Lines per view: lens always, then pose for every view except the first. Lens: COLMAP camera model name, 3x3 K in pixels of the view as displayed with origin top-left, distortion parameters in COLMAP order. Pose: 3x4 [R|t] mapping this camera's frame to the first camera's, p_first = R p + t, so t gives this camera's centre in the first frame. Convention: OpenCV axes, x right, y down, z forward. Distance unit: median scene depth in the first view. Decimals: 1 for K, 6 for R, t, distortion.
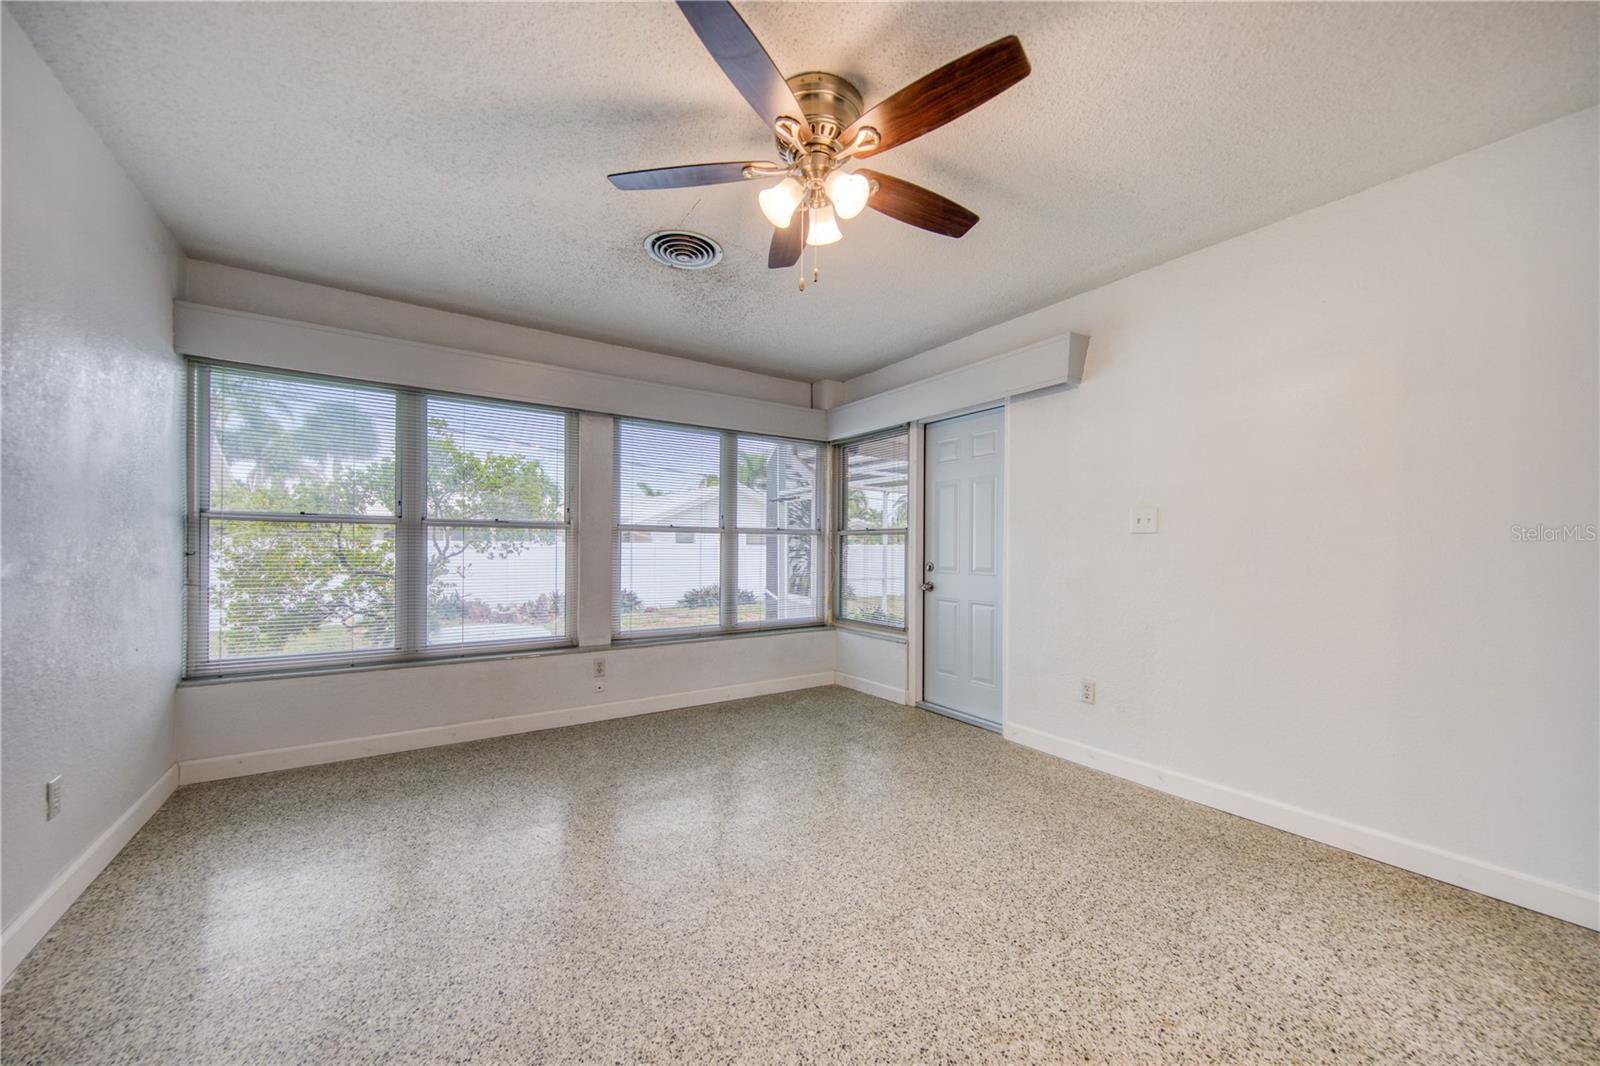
lens RADIAL K [[578.5, 0, 807.7], [0, 578.5, 552.8], [0, 0, 1]] dist [0.011272, -0.005926]
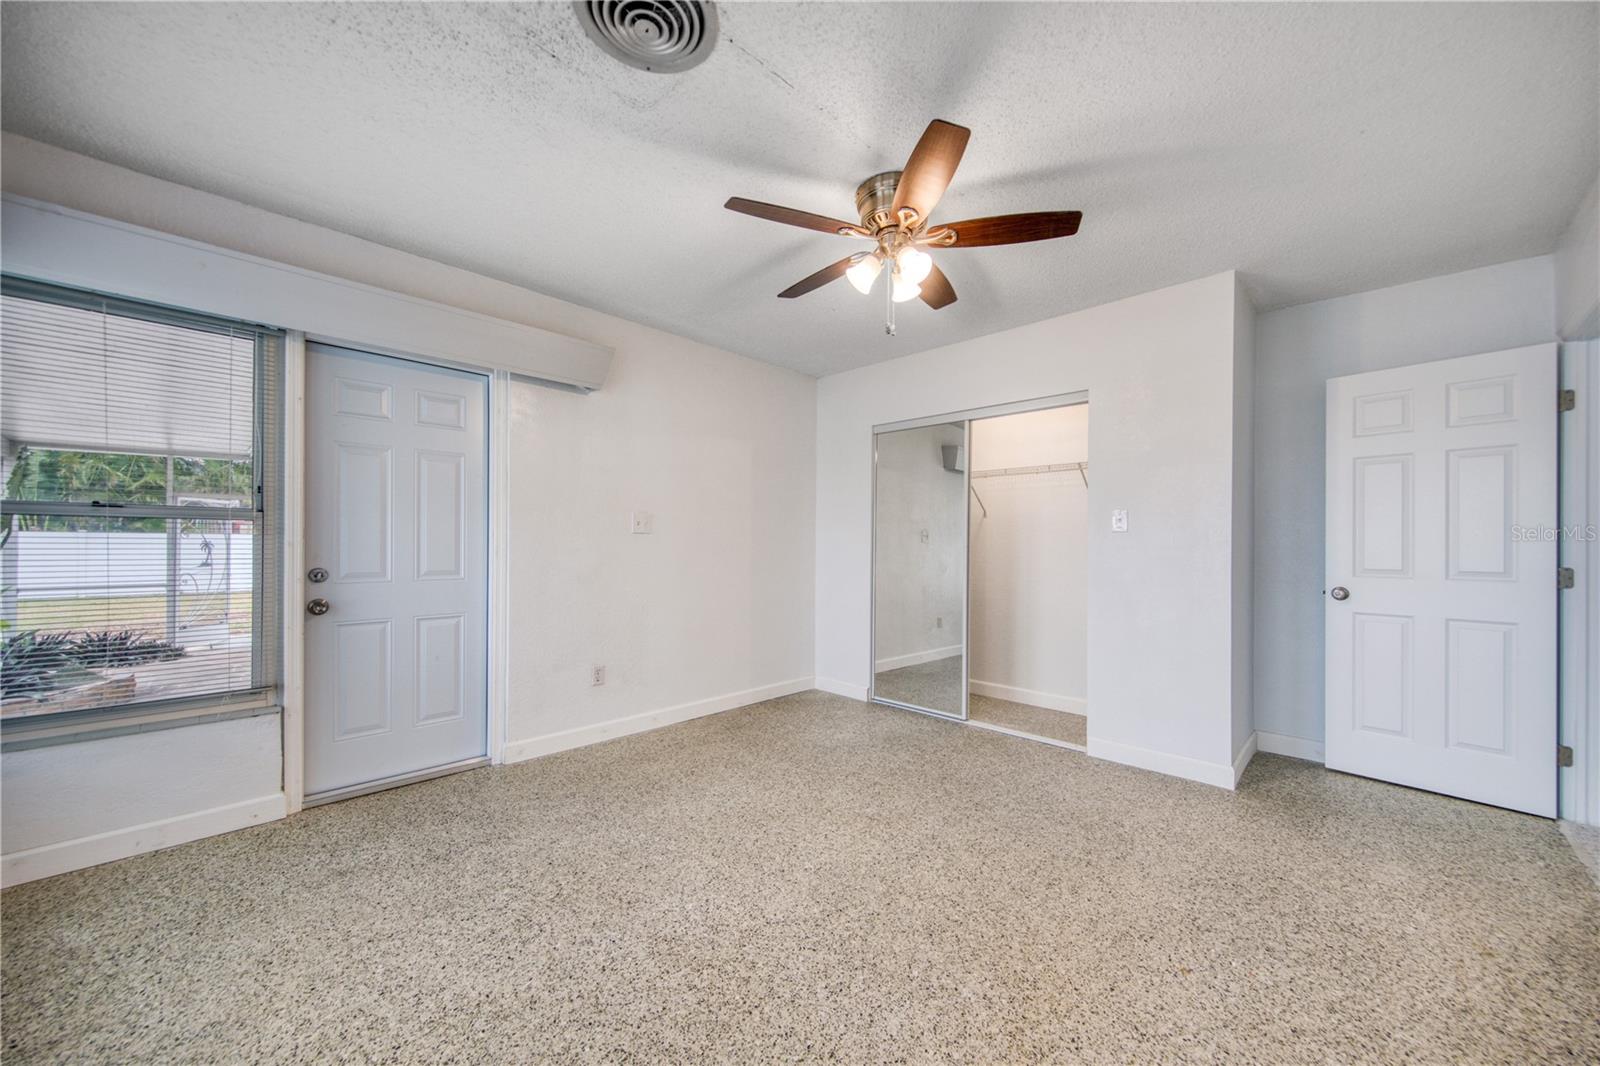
lens RADIAL K [[578.5, 0, 807.7], [0, 578.5, 552.8], [0, 0, 1]] dist [0.011272, -0.005926]
pose [[-0.177044, -0.025750, 0.983866, -0.749305], [0.001024, 0.999652, 0.026348, -0.025246], [-0.984202, 0.005672, -0.176956, 0.896969]]
